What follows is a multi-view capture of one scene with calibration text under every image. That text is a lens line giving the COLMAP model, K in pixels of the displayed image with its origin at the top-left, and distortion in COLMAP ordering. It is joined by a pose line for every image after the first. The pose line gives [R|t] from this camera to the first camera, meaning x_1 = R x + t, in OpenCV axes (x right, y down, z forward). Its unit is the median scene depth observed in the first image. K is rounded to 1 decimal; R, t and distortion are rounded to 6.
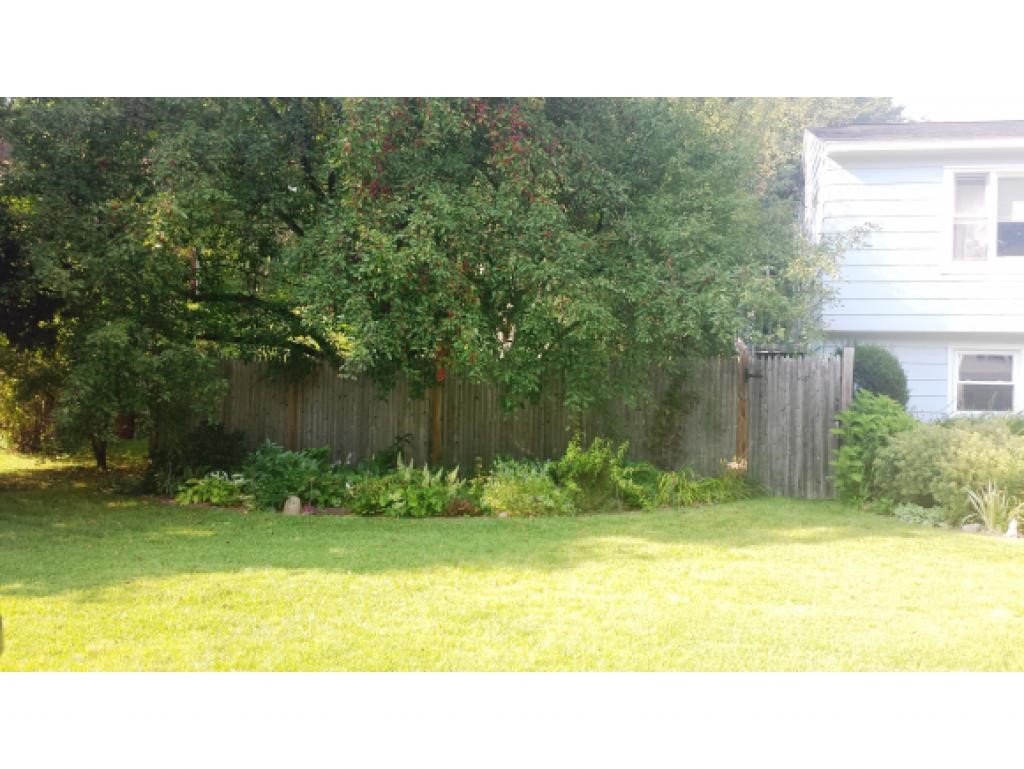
lens RADIAL K [[924.3, 0, 512.0], [0, 924.3, 384.5], [0, 0, 1]] dist [0.126669, -0.320539]
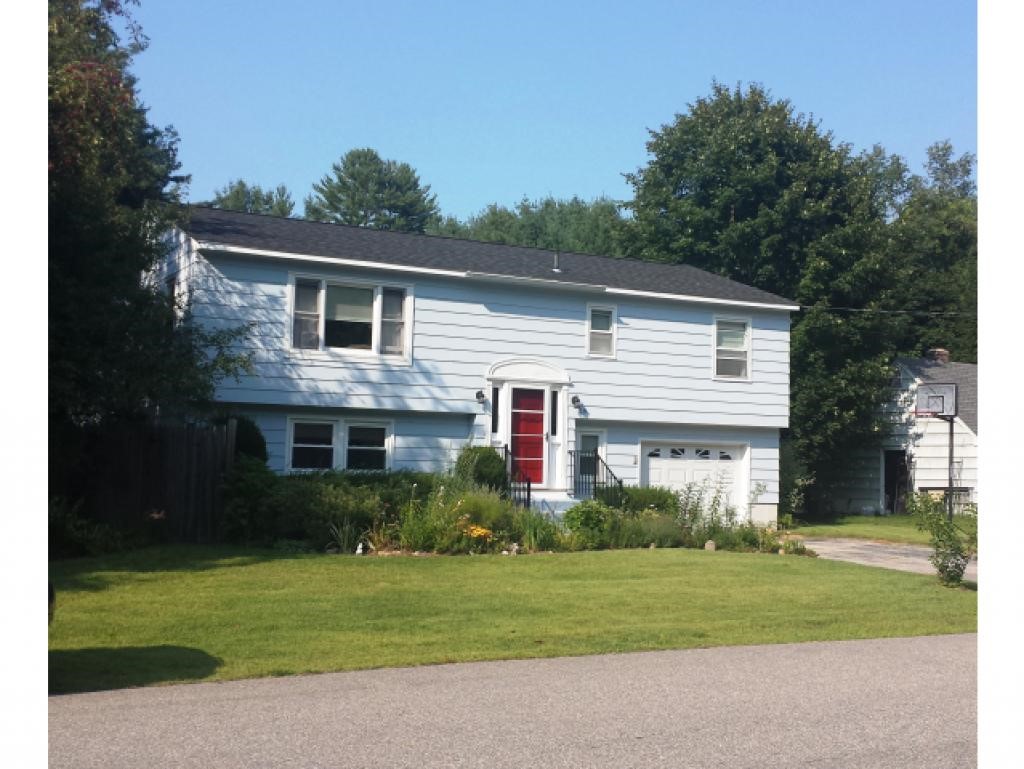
lens RADIAL K [[924.3, 0, 512.0], [0, 924.3, 384.5], [0, 0, 1]] dist [0.126669, -0.320539]
pose [[0.755837, 0.053423, 0.652577, -0.198092], [-0.014404, 0.997781, -0.064999, -0.011347], [-0.654602, 0.039729, 0.754929, -0.219717]]
